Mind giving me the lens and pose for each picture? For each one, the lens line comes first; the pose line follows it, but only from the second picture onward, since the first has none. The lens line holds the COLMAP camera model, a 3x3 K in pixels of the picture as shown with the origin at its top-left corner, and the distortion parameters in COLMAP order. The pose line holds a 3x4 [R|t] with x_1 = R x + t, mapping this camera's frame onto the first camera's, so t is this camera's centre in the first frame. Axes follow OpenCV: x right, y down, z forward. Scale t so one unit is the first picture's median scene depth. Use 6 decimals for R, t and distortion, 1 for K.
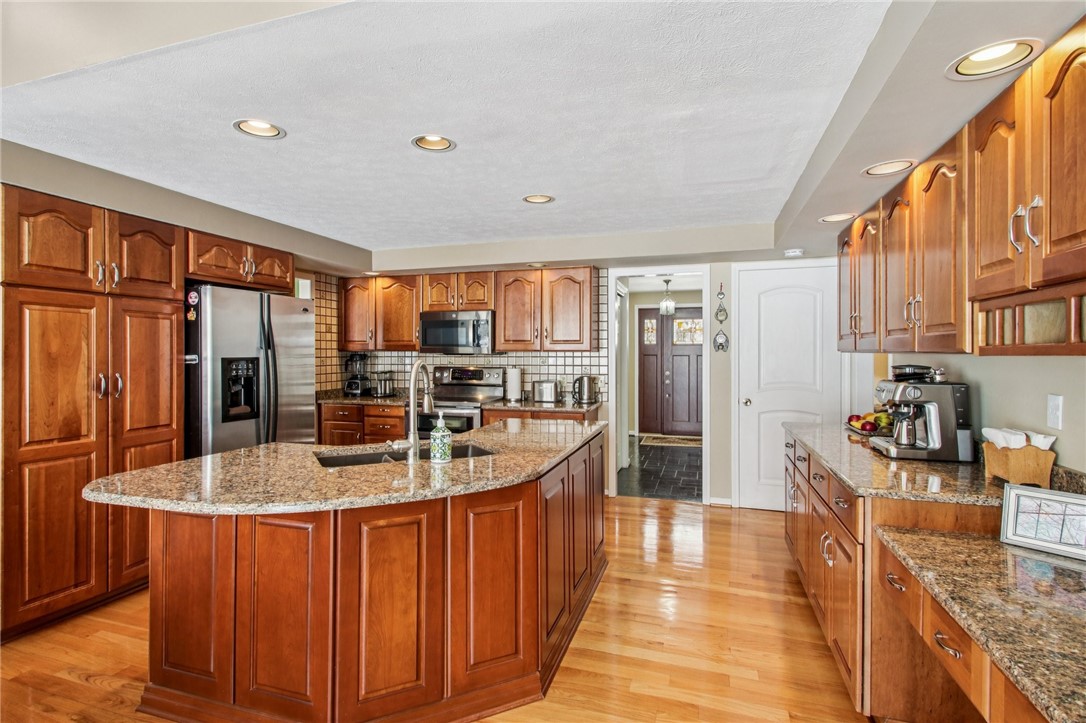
lens RADIAL K [[530.4, 0, 541.4], [0, 530.4, 357.4], [0, 0, 1]] dist [-0.000656, -0.000118]
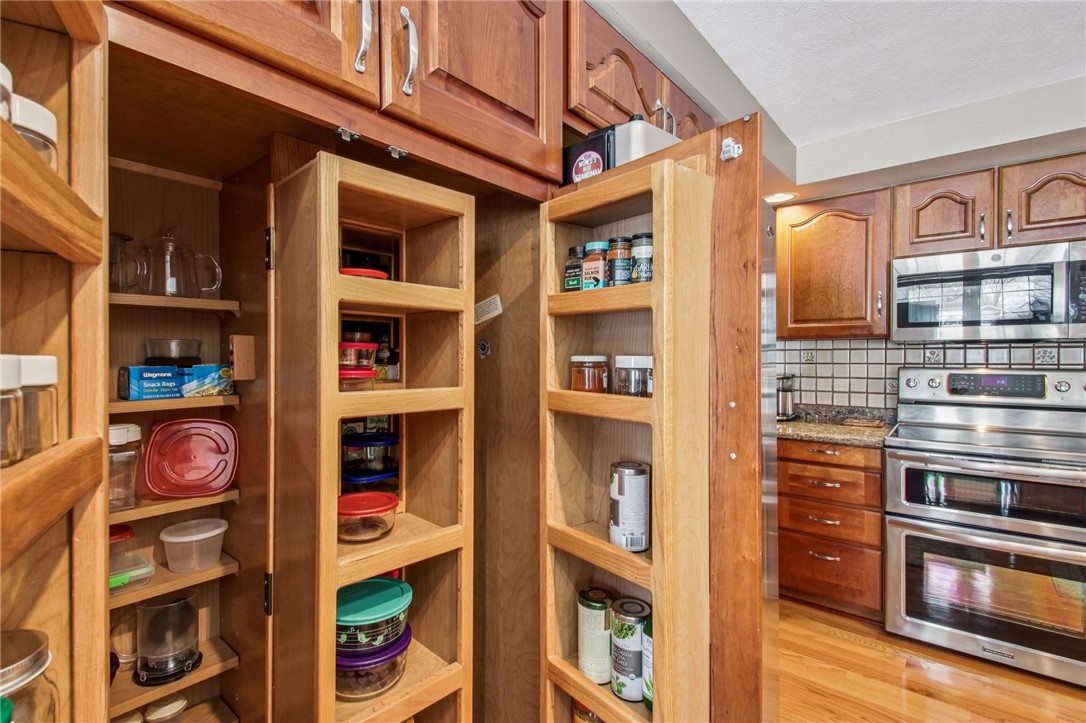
lens RADIAL K [[507.5, 0, 542.9], [0, 507.5, 360.7], [0, 0, 1]] dist [0.012586, -0.007125]
pose [[0.921900, 0.003954, -0.387408, -0.533519], [-0.000829, 0.999966, 0.008233, 0.010594], [0.387428, -0.007269, 0.921871, 0.654378]]
